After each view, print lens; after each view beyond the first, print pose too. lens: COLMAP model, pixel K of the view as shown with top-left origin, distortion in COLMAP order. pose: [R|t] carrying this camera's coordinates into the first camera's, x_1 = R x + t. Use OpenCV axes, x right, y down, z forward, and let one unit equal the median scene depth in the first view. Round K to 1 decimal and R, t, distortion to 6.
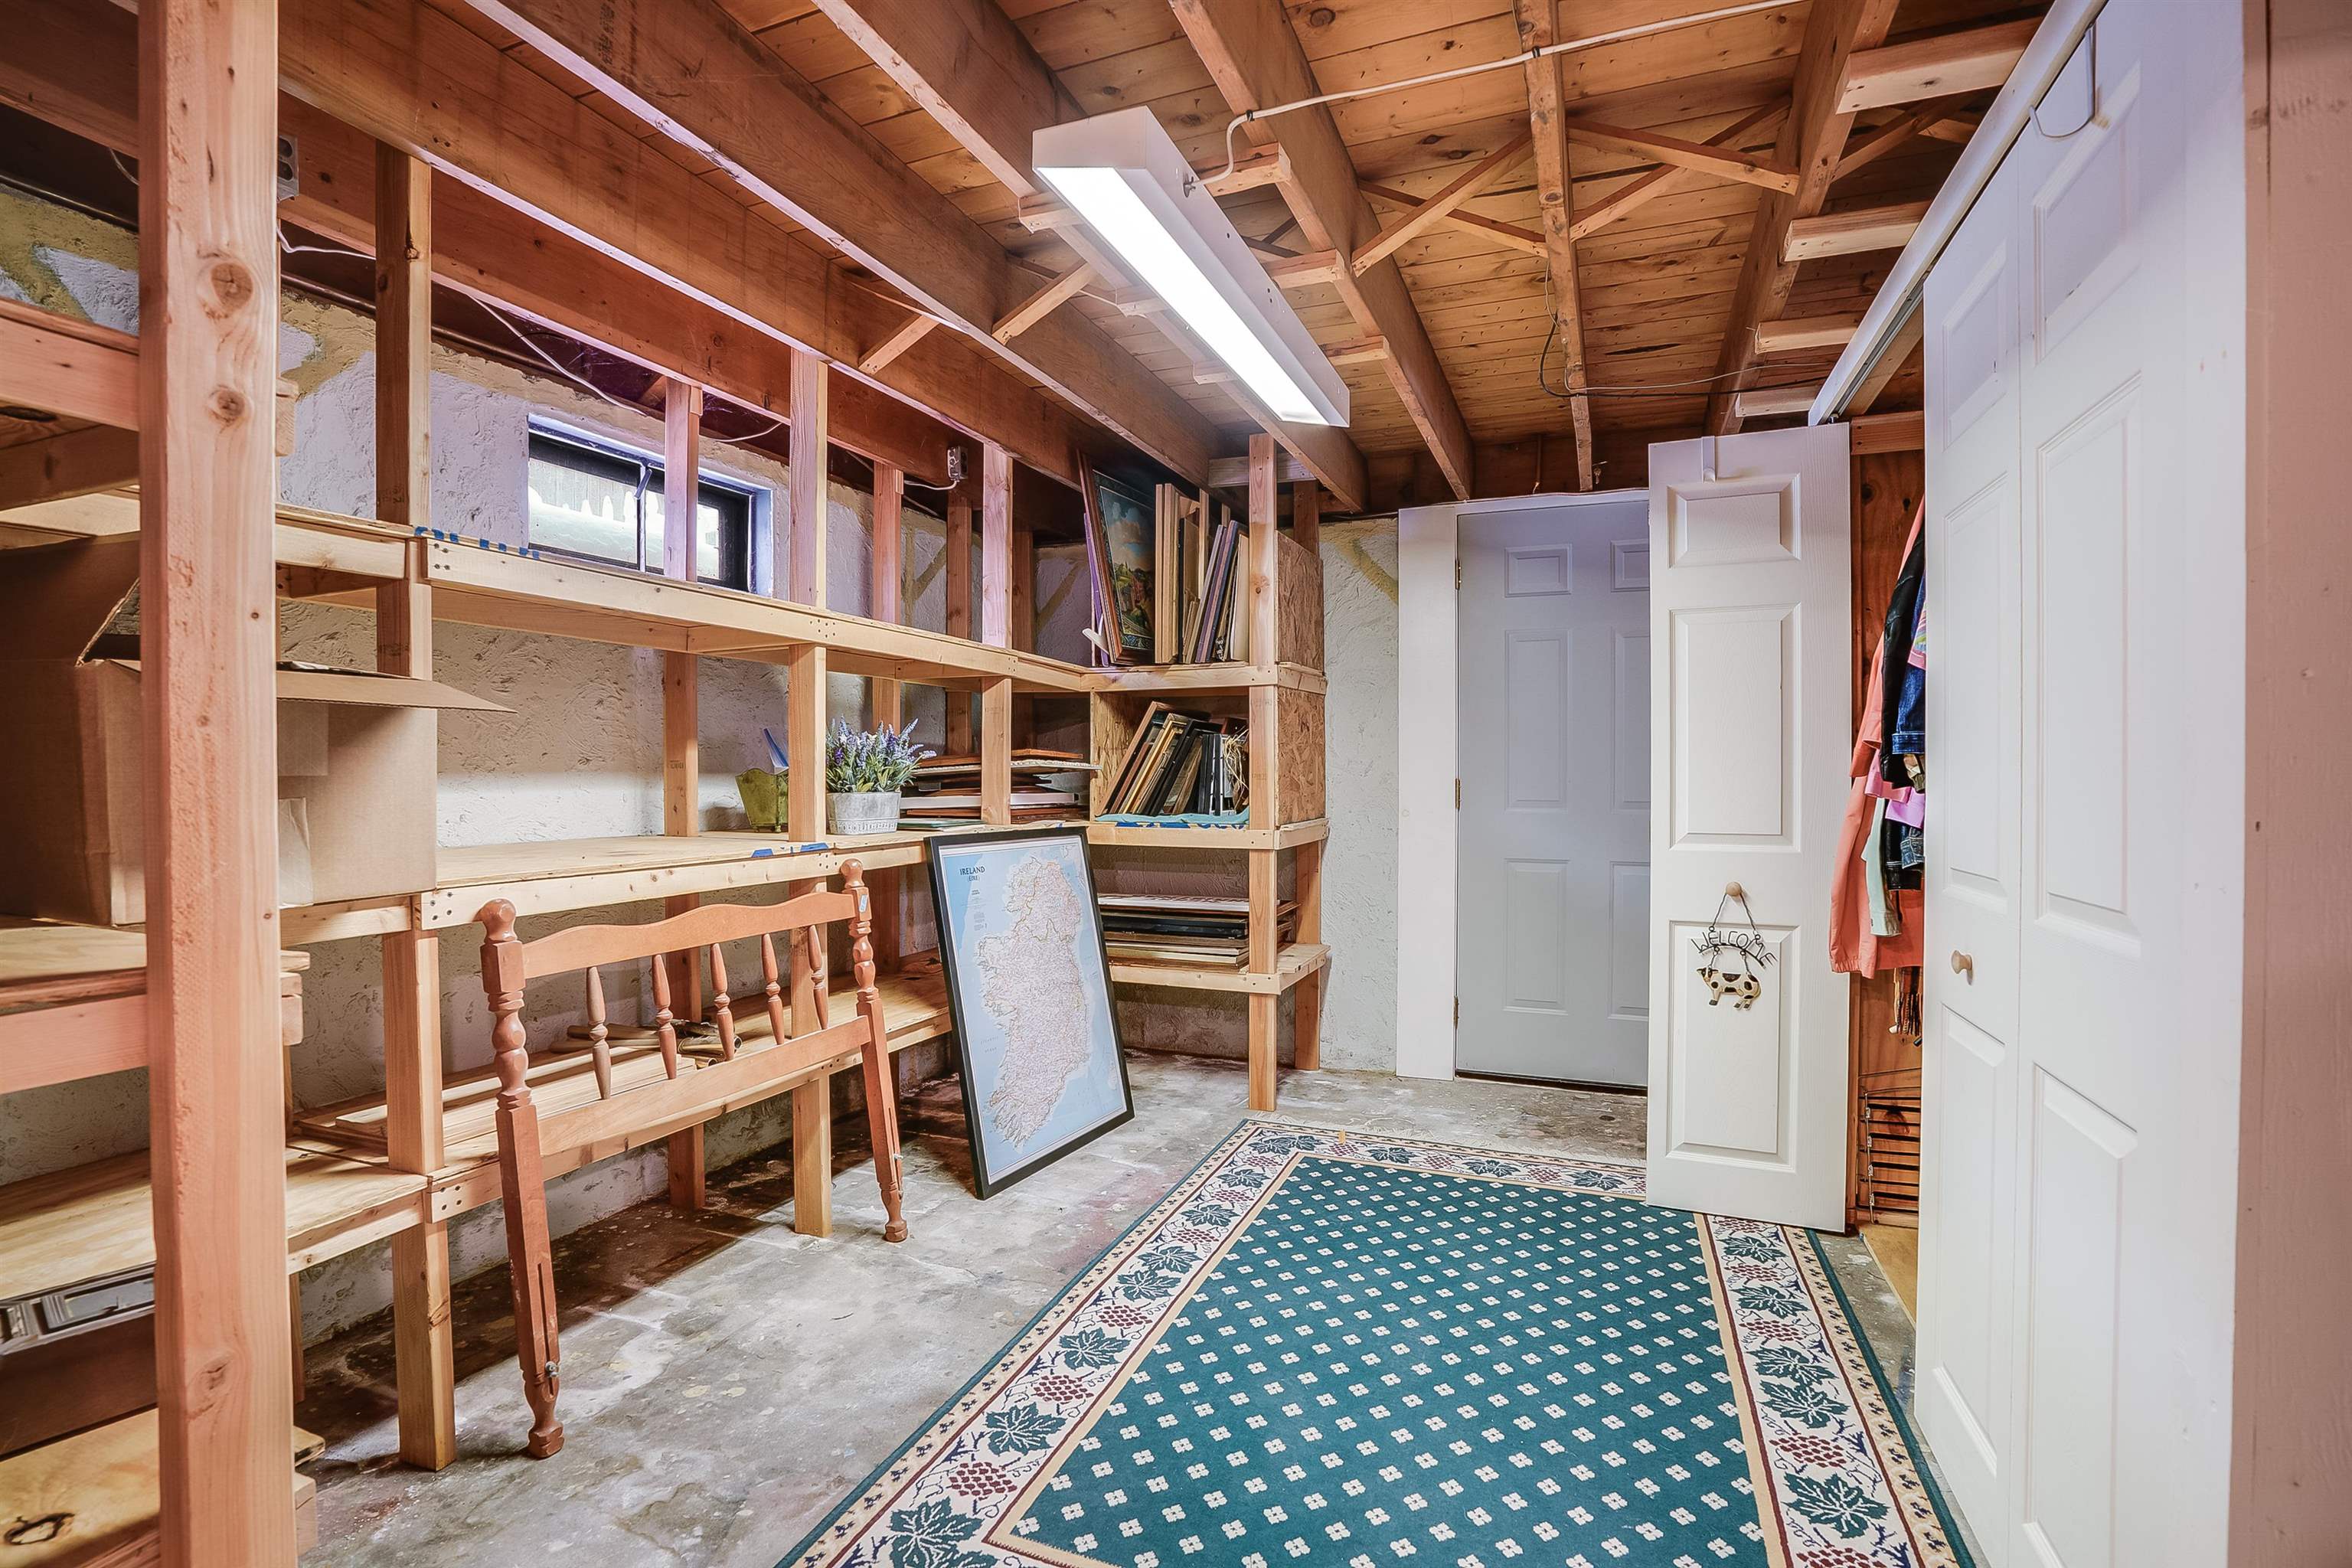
lens RADIAL K [[1093.2, 0, 1171.5], [0, 1093.2, 764.7], [0, 0, 1]] dist [-0.052008, 0.000059]
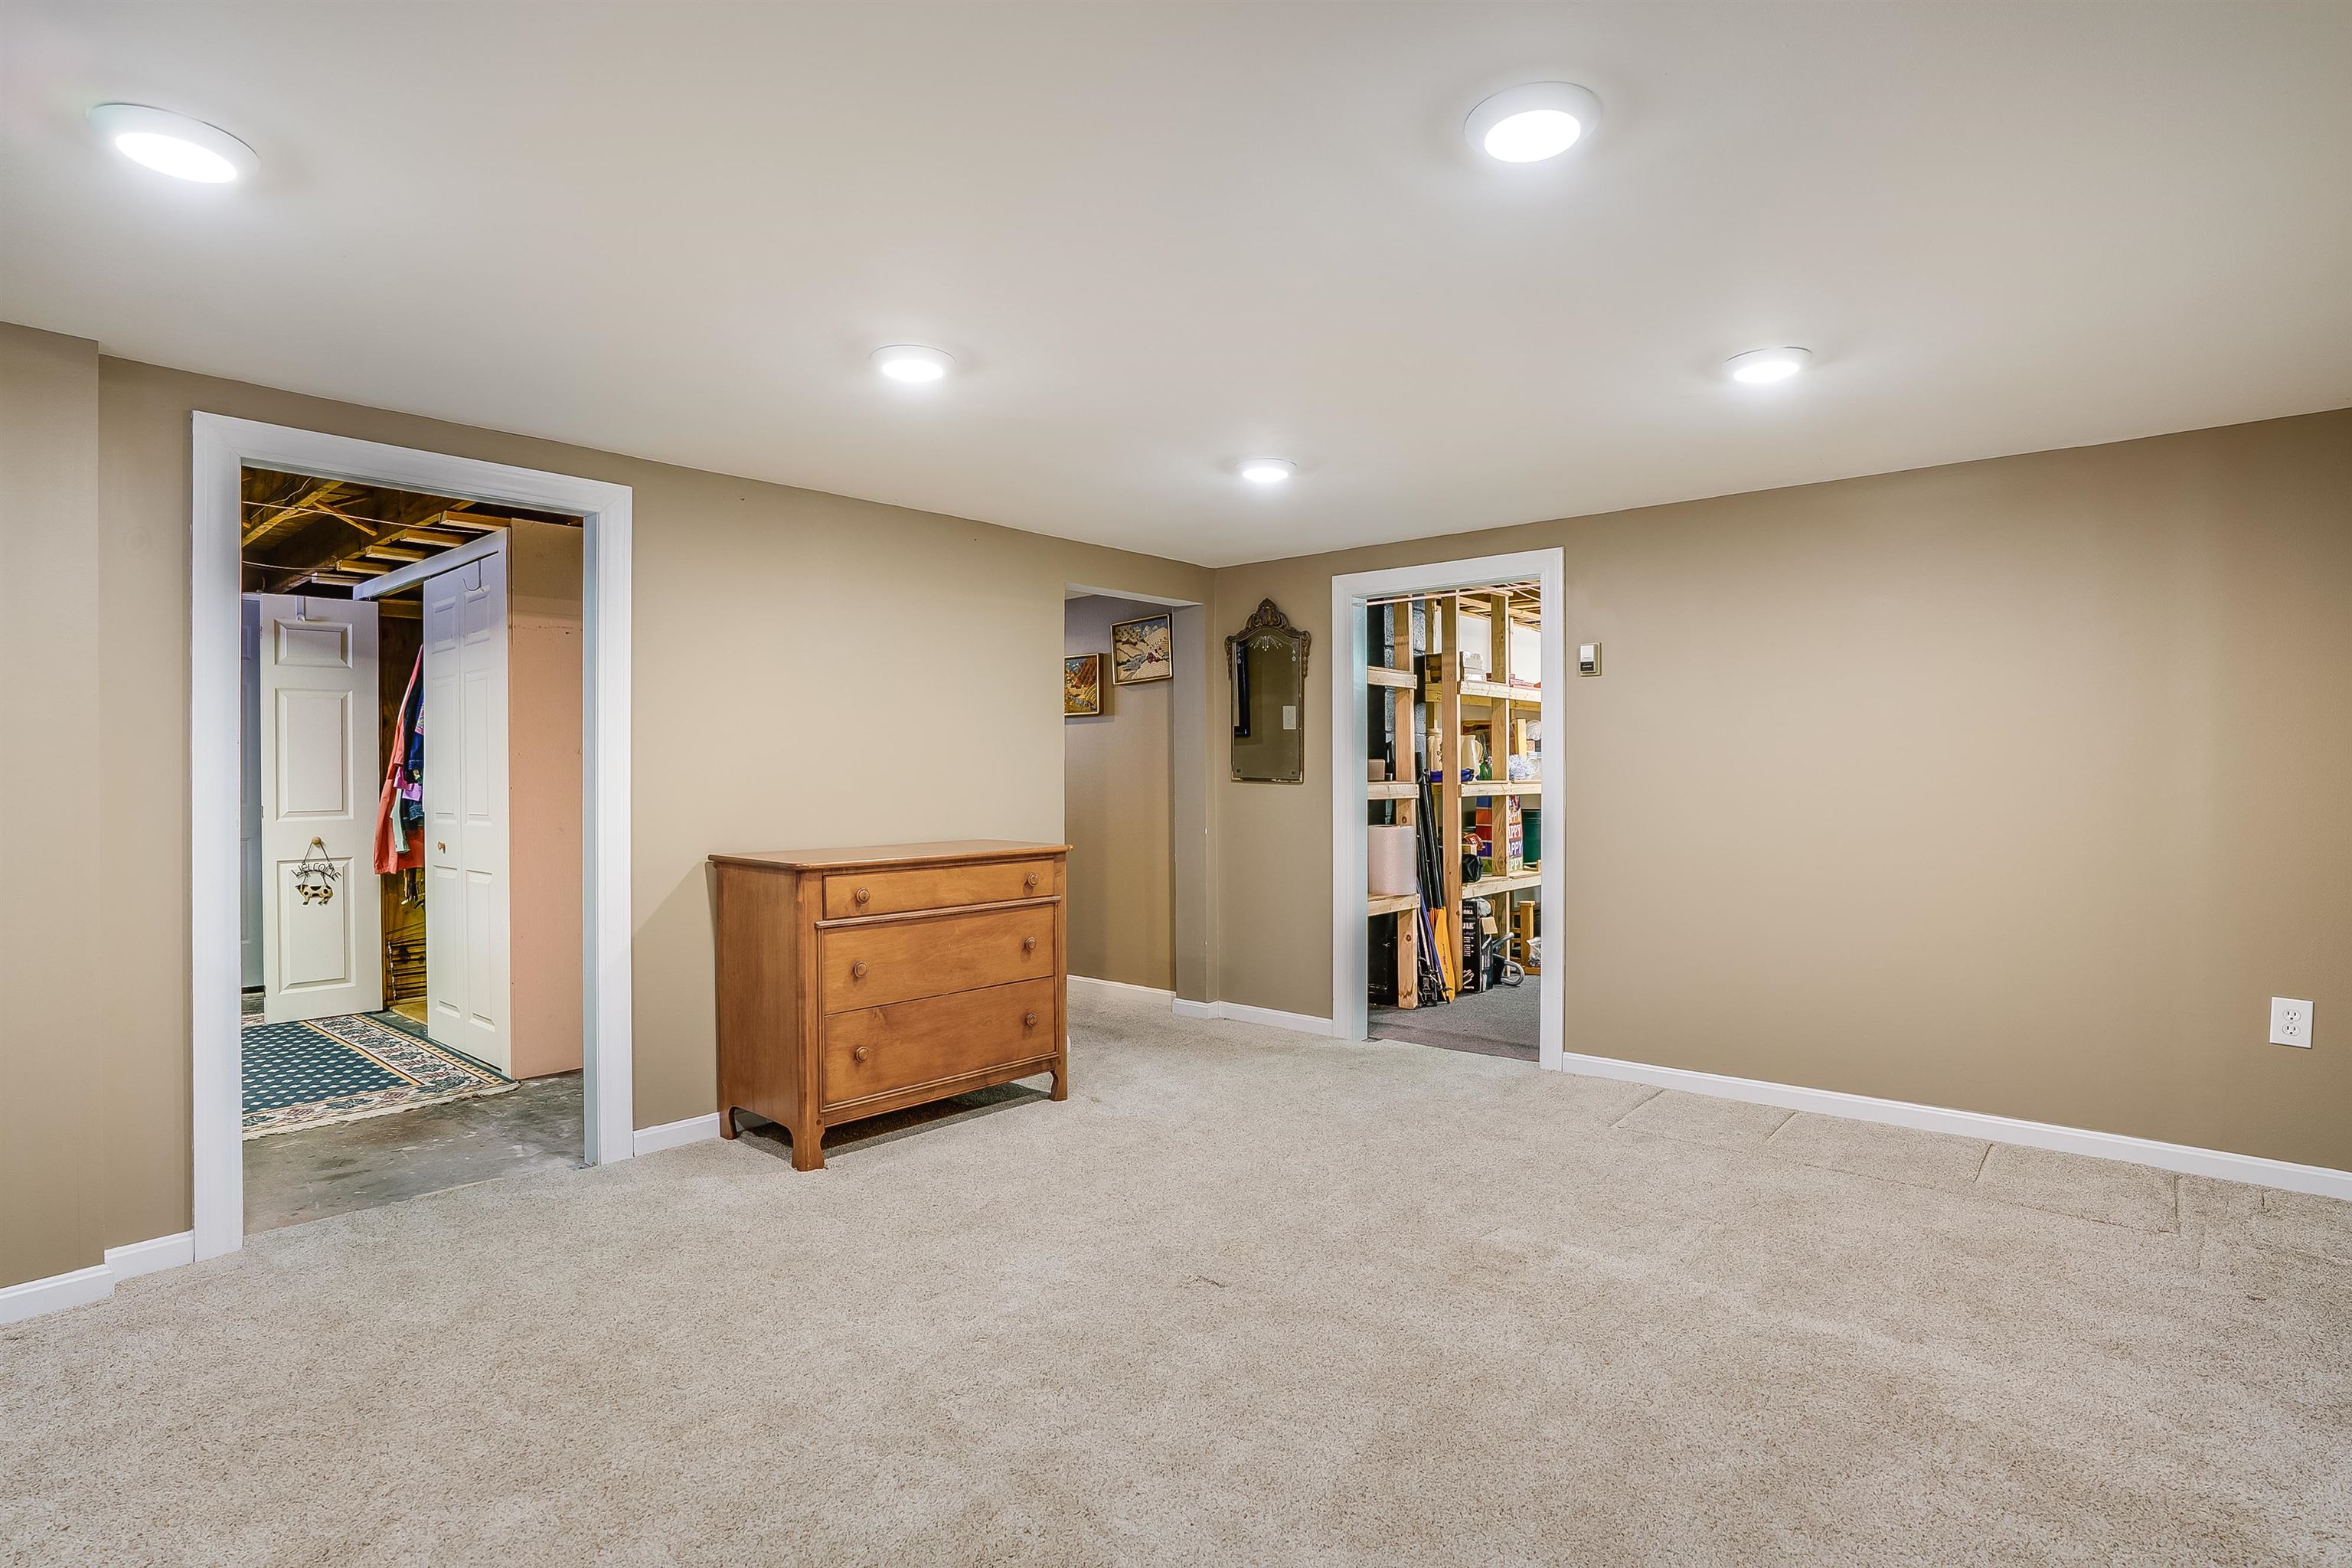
lens RADIAL K [[1170.3, 0, 1176.0], [0, 1170.3, 784.0], [0, 0, 1]] dist [-0.030490, 0.000425]
pose [[0.331556, -0.018675, 0.943251, -0.883871], [0.004686, 0.999824, 0.018148, -0.012452], [-0.943424, -0.001597, 0.331585, -1.094334]]
